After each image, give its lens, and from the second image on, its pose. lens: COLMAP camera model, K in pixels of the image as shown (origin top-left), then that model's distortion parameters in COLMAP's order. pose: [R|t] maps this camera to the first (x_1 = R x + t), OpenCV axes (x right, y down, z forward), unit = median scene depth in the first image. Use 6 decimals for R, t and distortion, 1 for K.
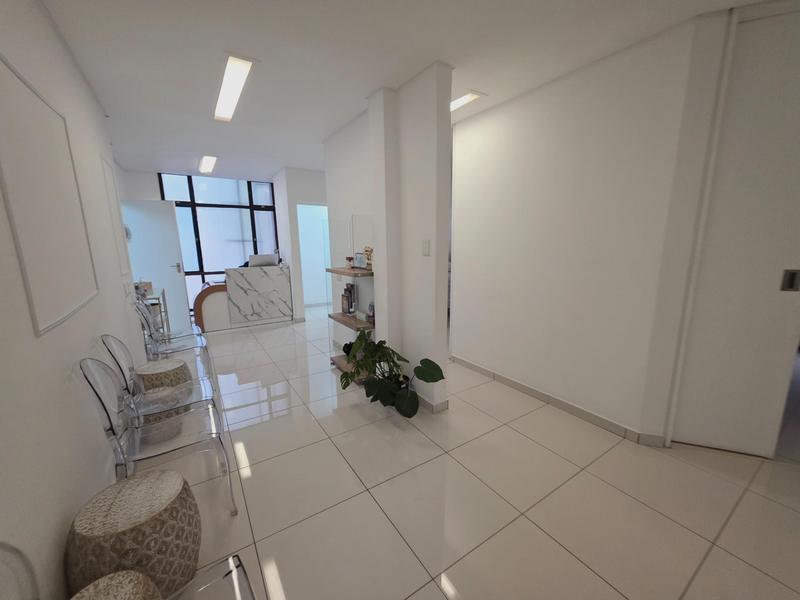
lens RADIAL K [[323.0, 0, 405.6], [0, 323.0, 305.0], [0, 0, 1]] dist [0.005270, -0.001584]
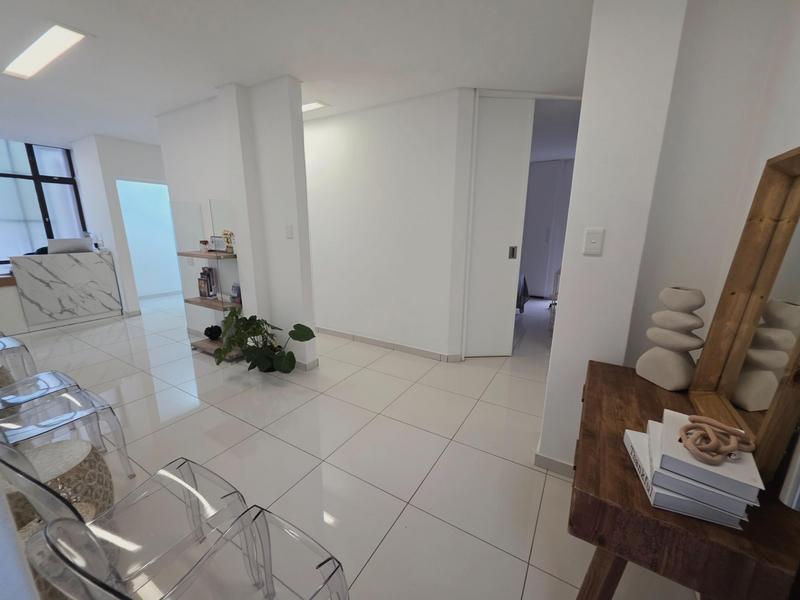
lens RADIAL K [[323.0, 0, 398.6], [0, 323.0, 303.0], [0, 0, 1]] dist [0.005270, -0.001584]
pose [[0.909191, -0.082611, 0.408101, -0.062661], [0.065935, 0.996319, 0.054788, 0.034987], [-0.411125, -0.022904, 0.911291, -0.197705]]
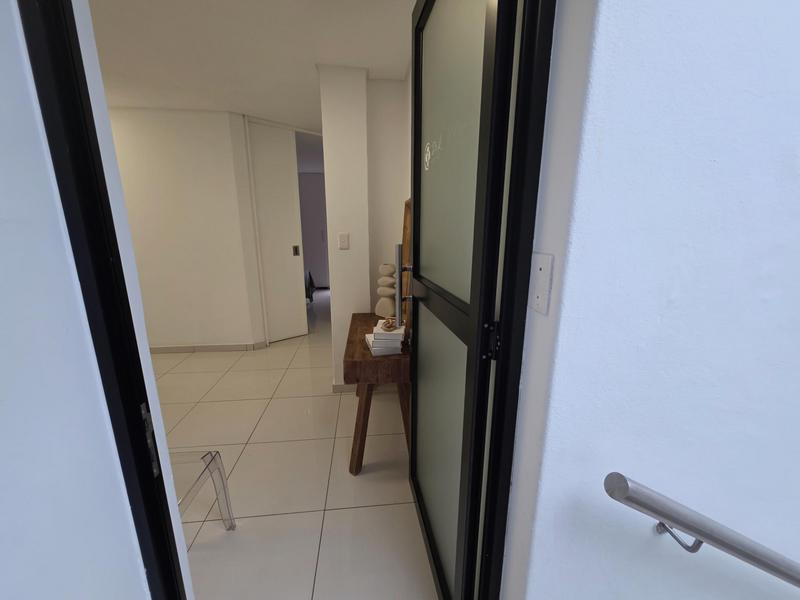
lens RADIAL K [[323.0, 0, 399.7], [0, 323.0, 301.5], [0, 0, 1]] dist [0.005270, -0.001584]
pose [[0.476017, -0.186012, 0.859539, -0.237823], [0.160518, 0.979334, 0.123041, 0.059733], [-0.864663, 0.079402, 0.496038, -0.376163]]
